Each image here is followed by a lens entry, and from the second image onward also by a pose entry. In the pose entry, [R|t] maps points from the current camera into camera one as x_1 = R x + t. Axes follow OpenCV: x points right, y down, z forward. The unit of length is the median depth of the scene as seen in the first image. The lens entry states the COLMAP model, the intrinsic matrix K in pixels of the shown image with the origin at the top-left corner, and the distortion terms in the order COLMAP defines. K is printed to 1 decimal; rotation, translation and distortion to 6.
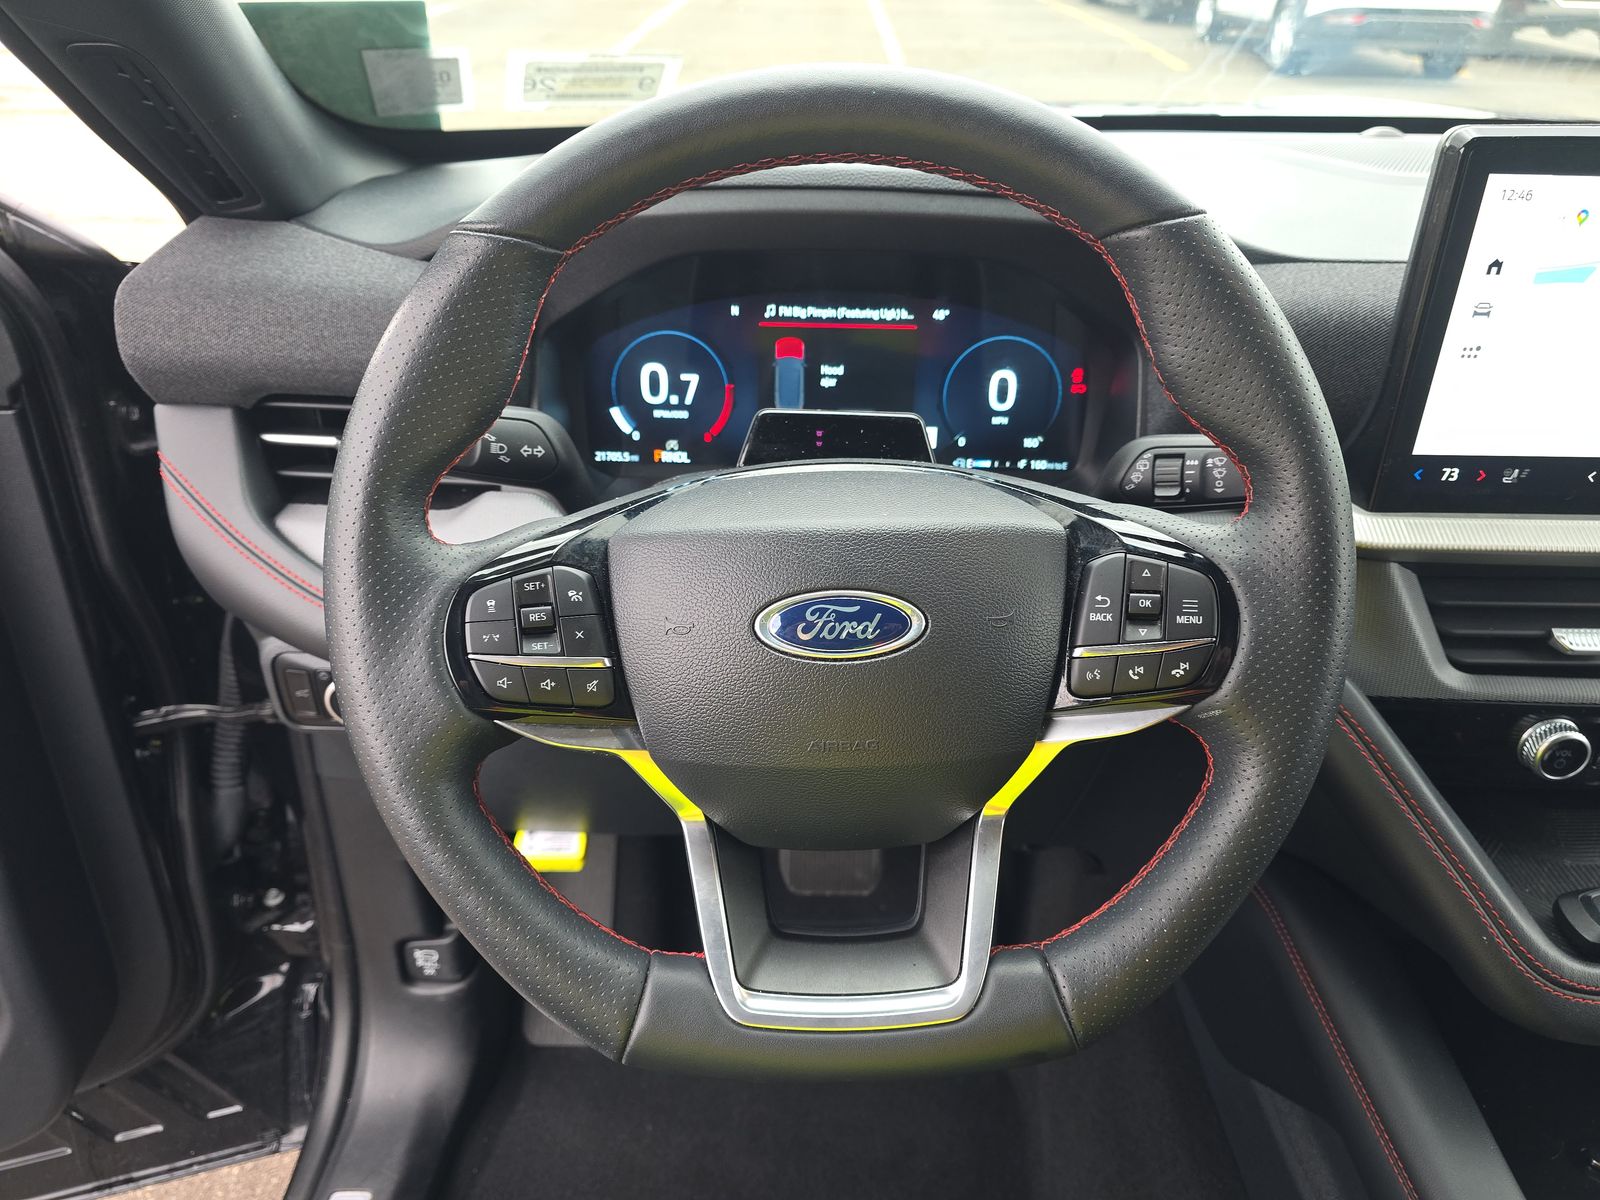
lens RADIAL K [[1065.9, 0, 807.8], [0, 1065.9, 595.9], [0, 0, 1]] dist [-0.006361, -0.005706]
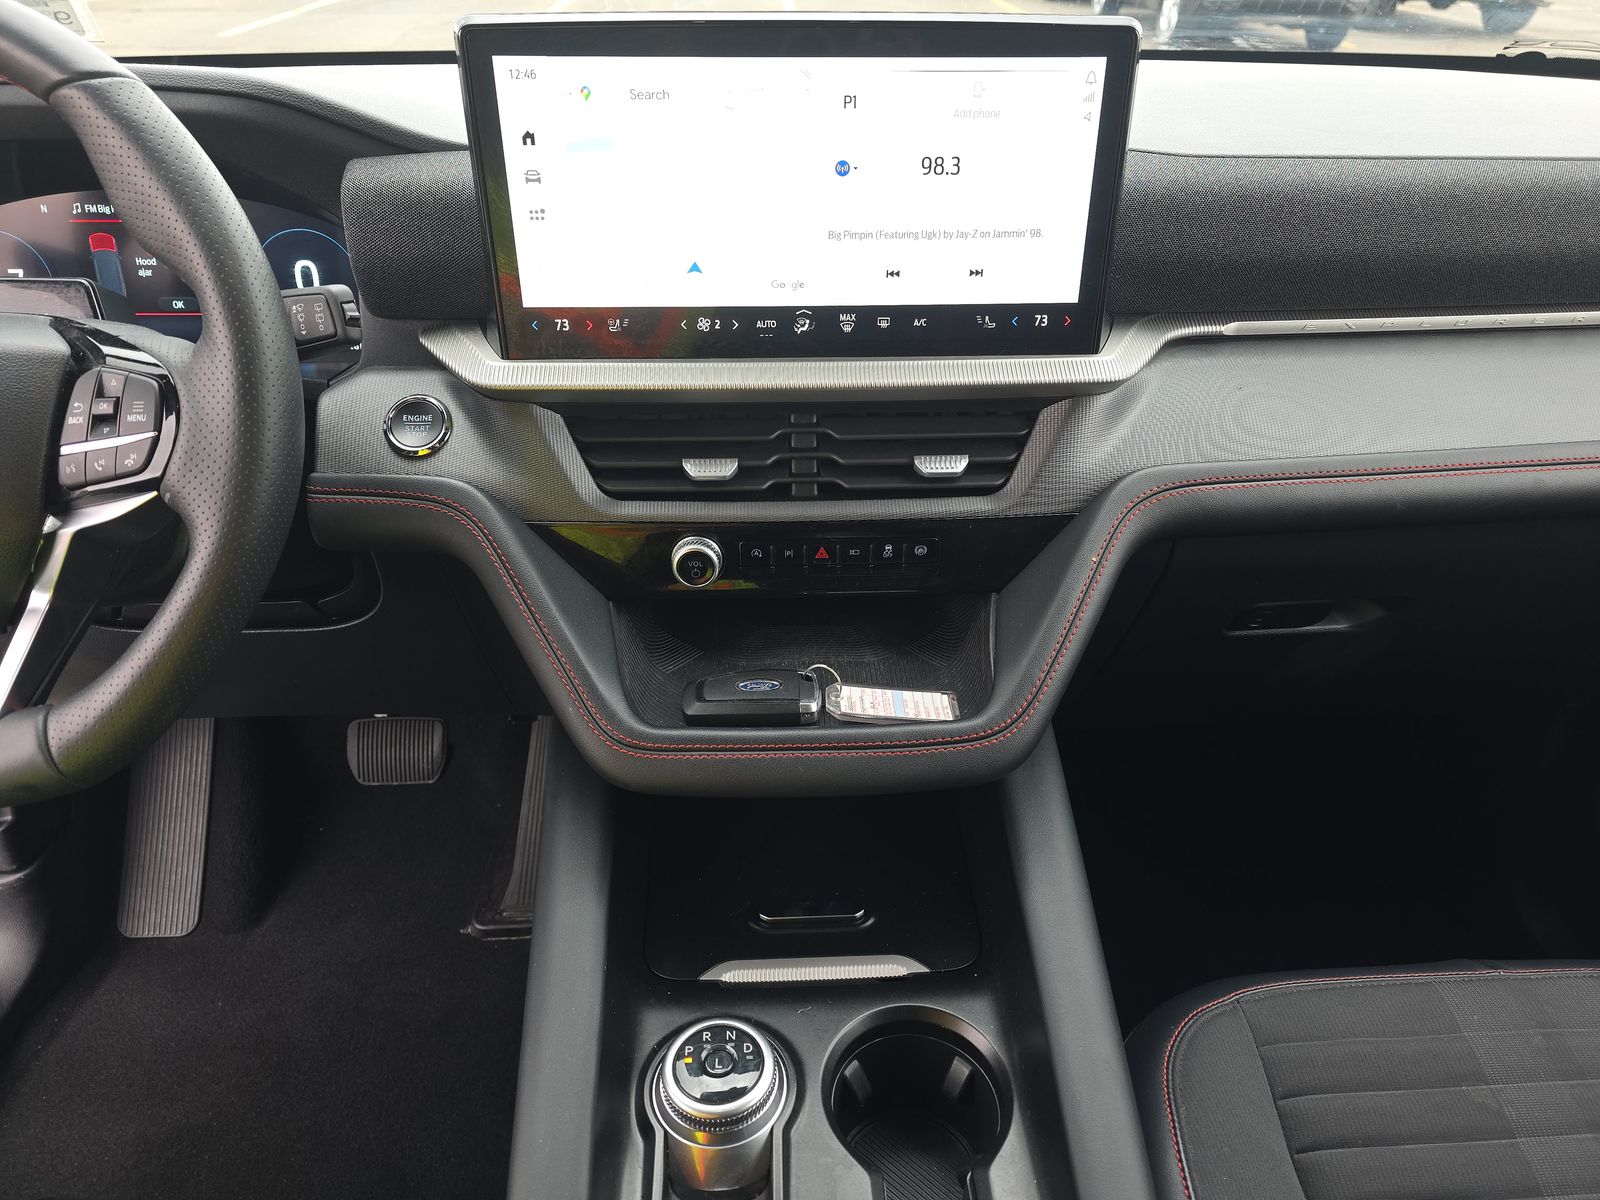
lens RADIAL K [[1065.9, 0, 794.2], [0, 1065.9, 605.2], [0, 0, 1]] dist [-0.006361, -0.005706]
pose [[0.997994, -0.028812, 0.056373, 0.787593], [0.027261, 0.999233, 0.028096, 0.169407], [-0.057139, -0.026503, 0.998014, -0.197006]]
